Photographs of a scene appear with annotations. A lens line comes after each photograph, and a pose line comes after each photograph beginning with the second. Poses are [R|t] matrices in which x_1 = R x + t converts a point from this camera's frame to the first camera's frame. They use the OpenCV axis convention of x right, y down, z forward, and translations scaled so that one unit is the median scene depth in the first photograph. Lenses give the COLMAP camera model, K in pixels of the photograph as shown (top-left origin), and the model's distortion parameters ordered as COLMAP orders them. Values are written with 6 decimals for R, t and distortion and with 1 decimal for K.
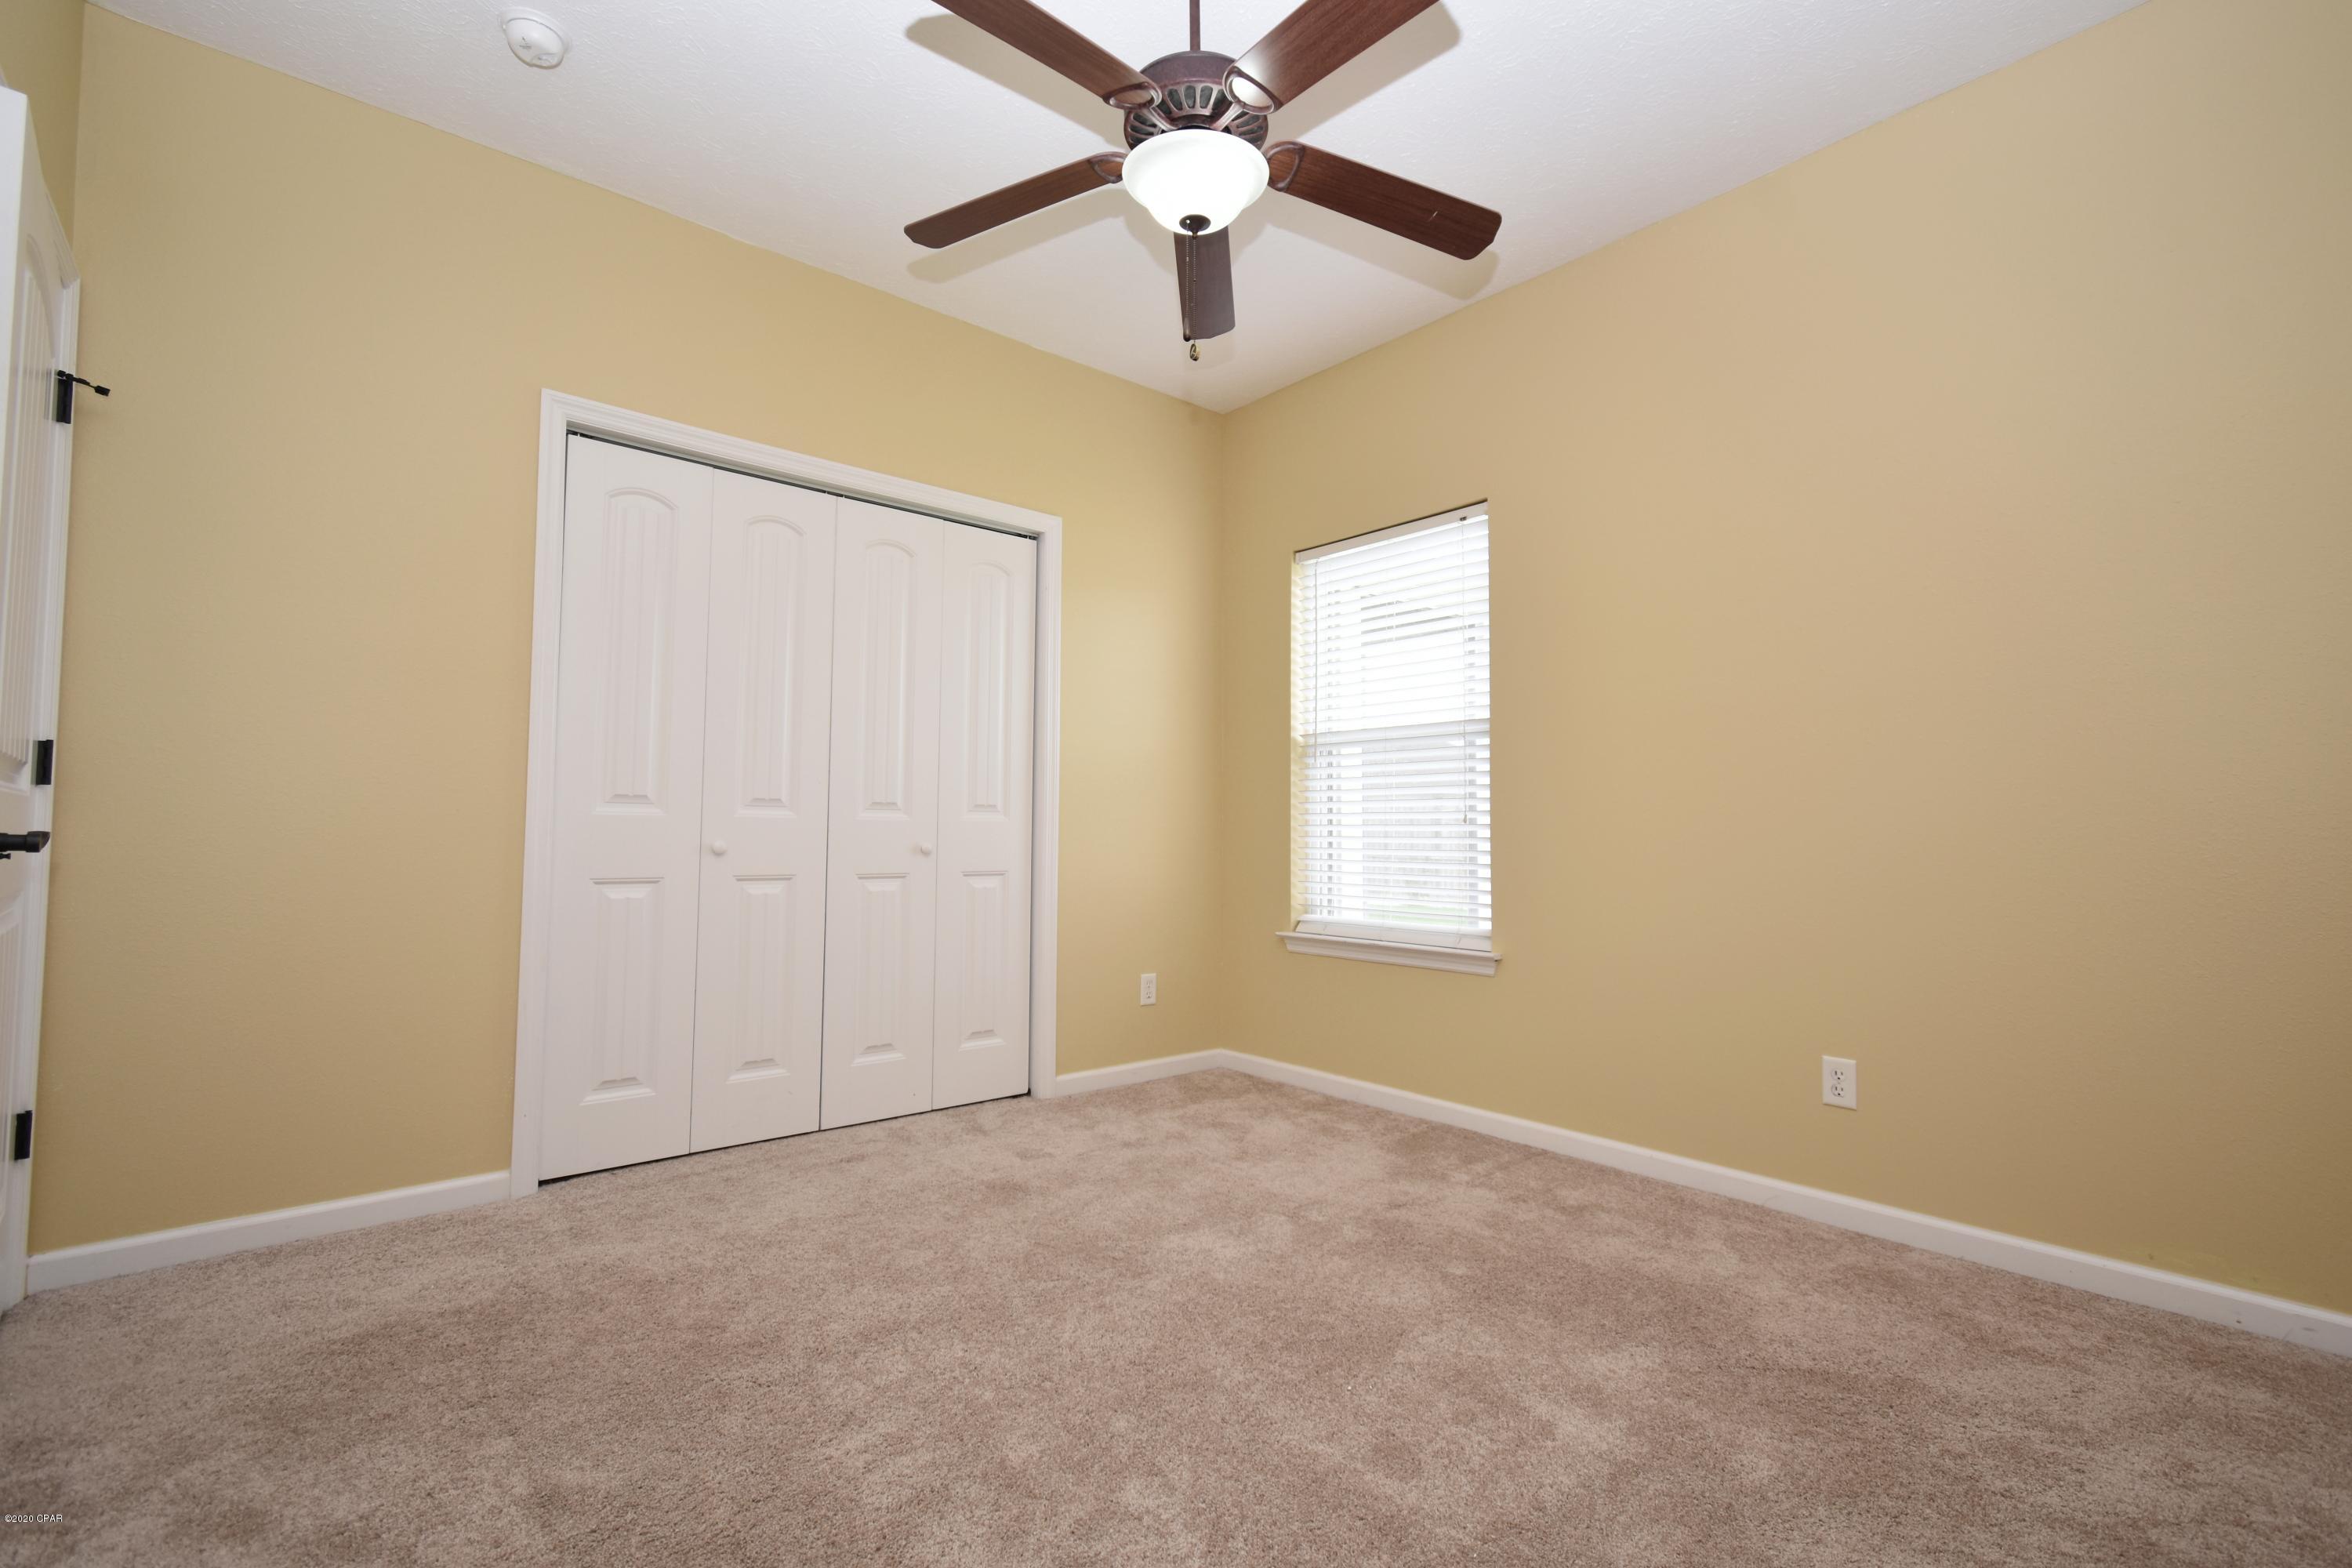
lens RADIAL K [[1053.6, 0, 1214.9], [0, 1053.6, 787.5], [0, 0, 1]] dist [0.004577, 0.000155]
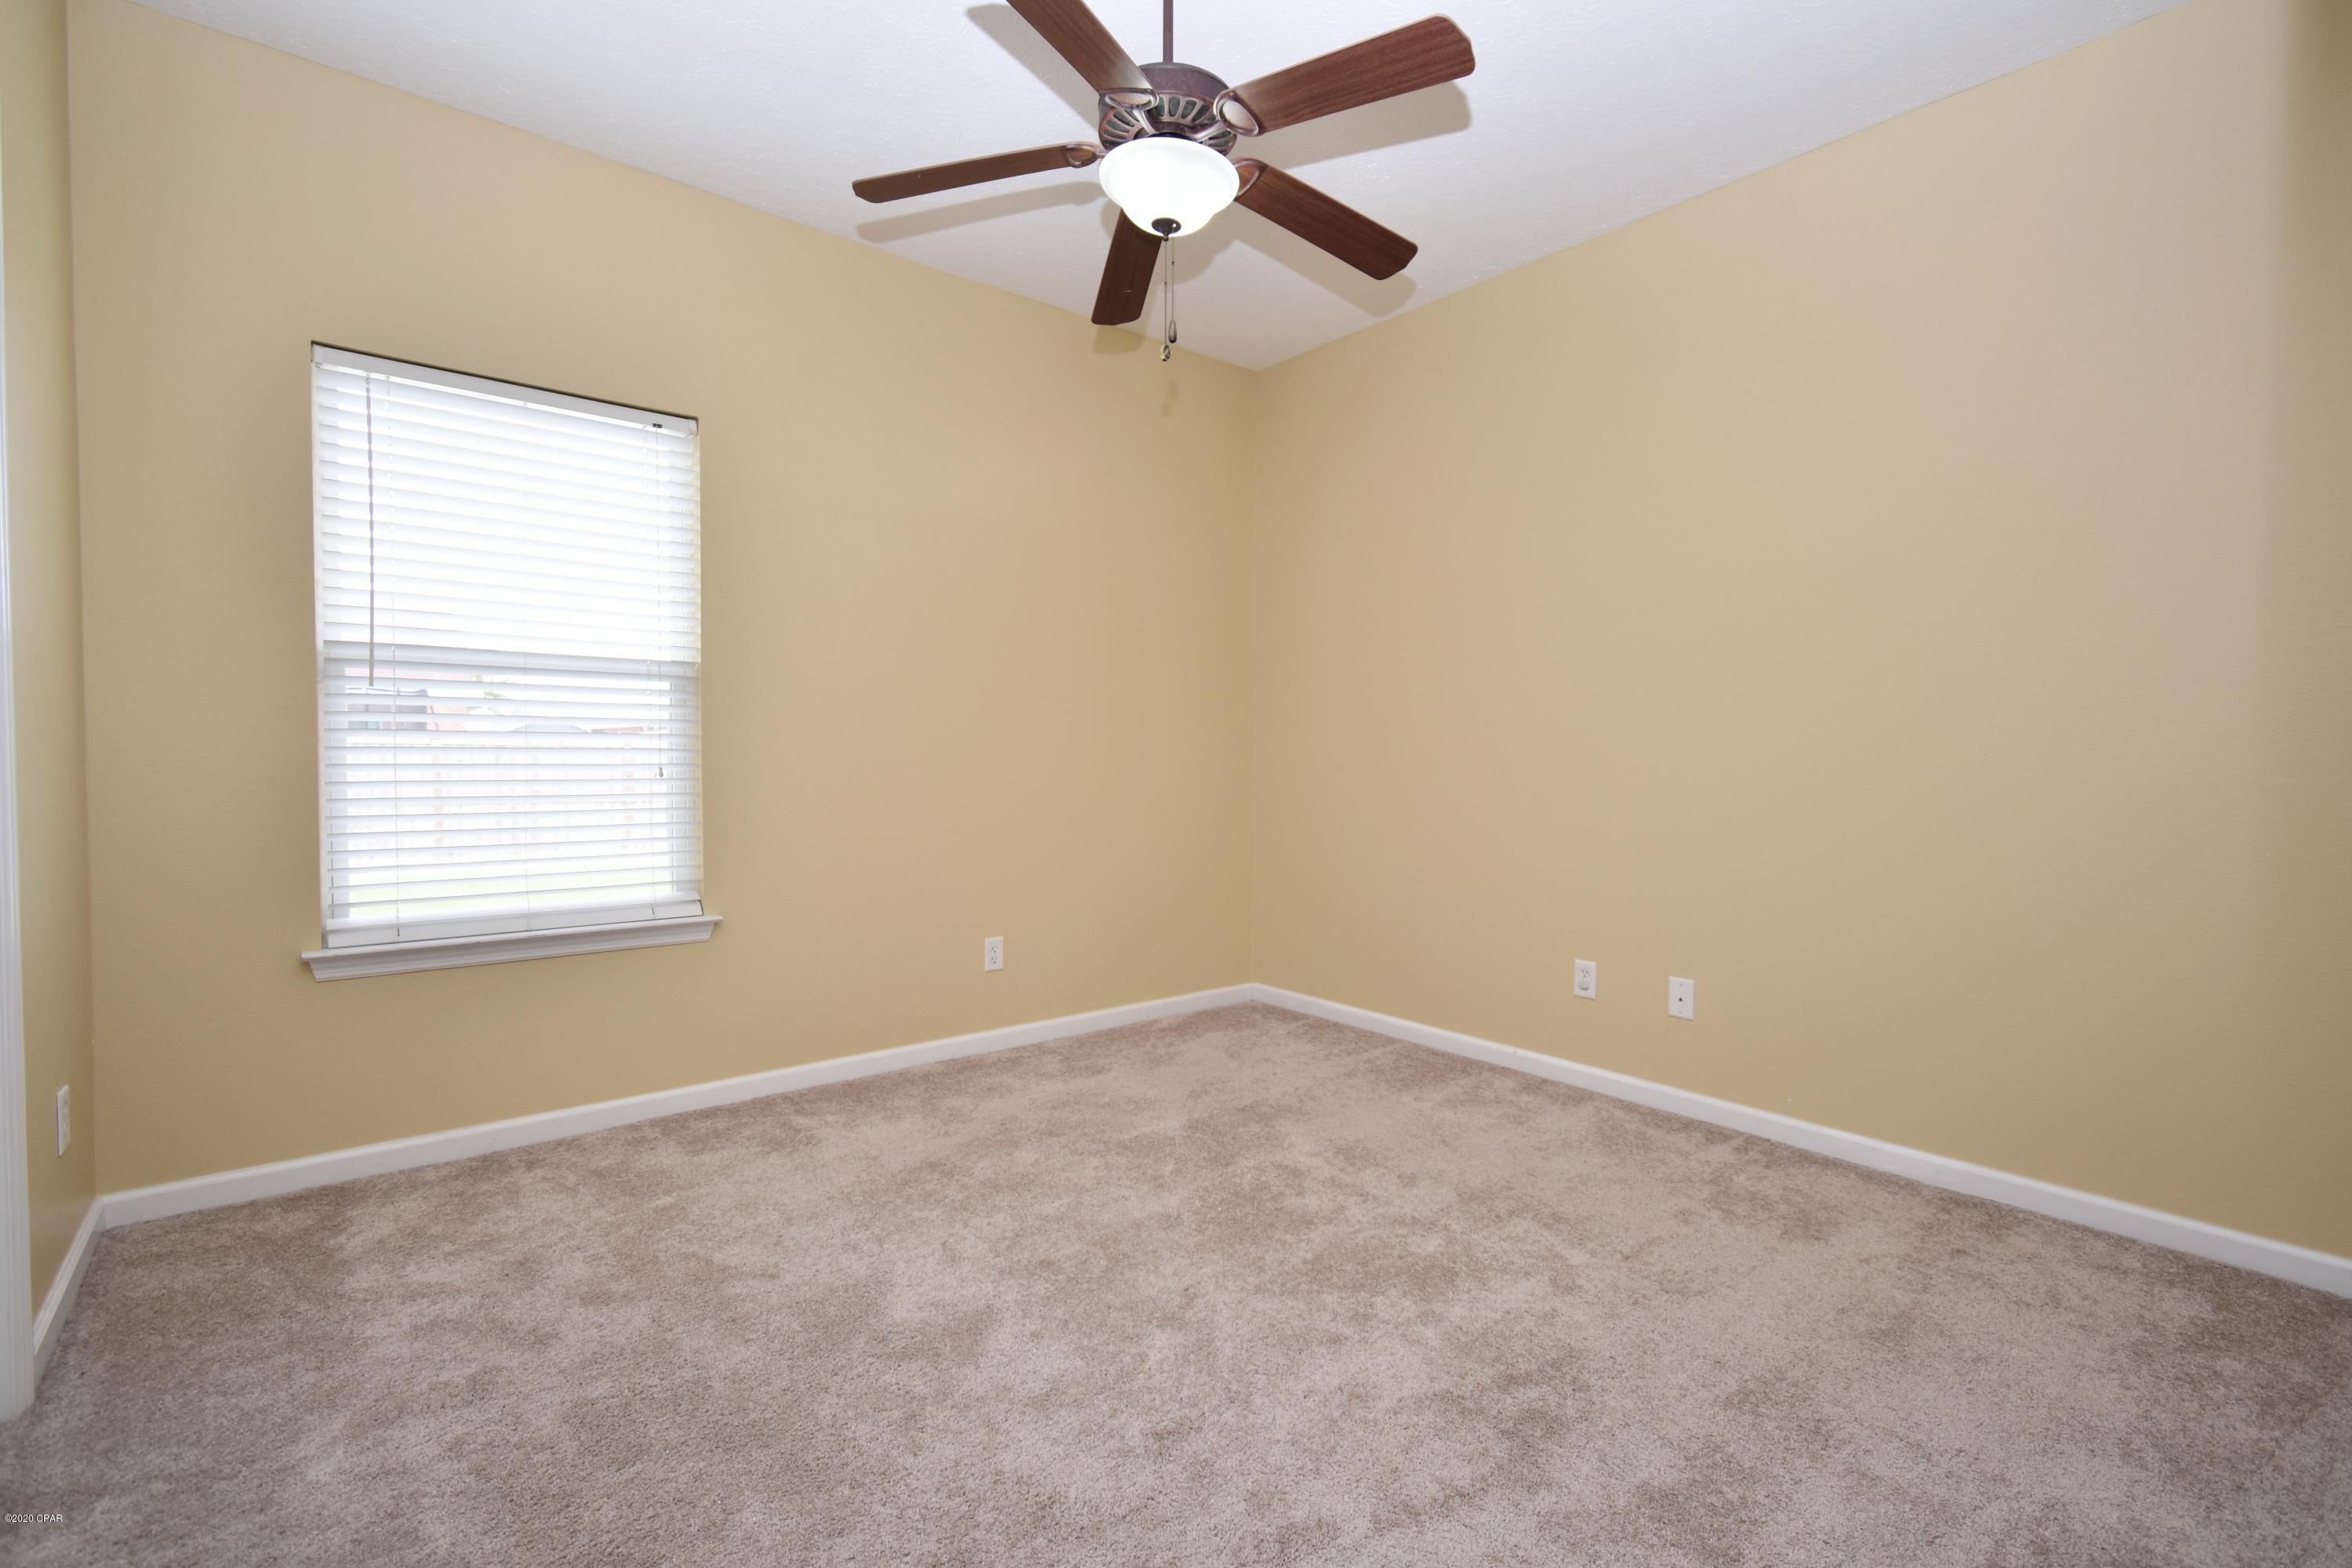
lens RADIAL K [[1053.6, 0, 1169.3], [0, 1053.6, 795.6], [0, 0, 1]] dist [0.004577, 0.000155]
pose [[0.016734, -0.041722, 0.998989, -0.628875], [-0.054346, 0.997614, 0.042575, -0.012688], [-0.998382, -0.055004, 0.014426, 0.551314]]
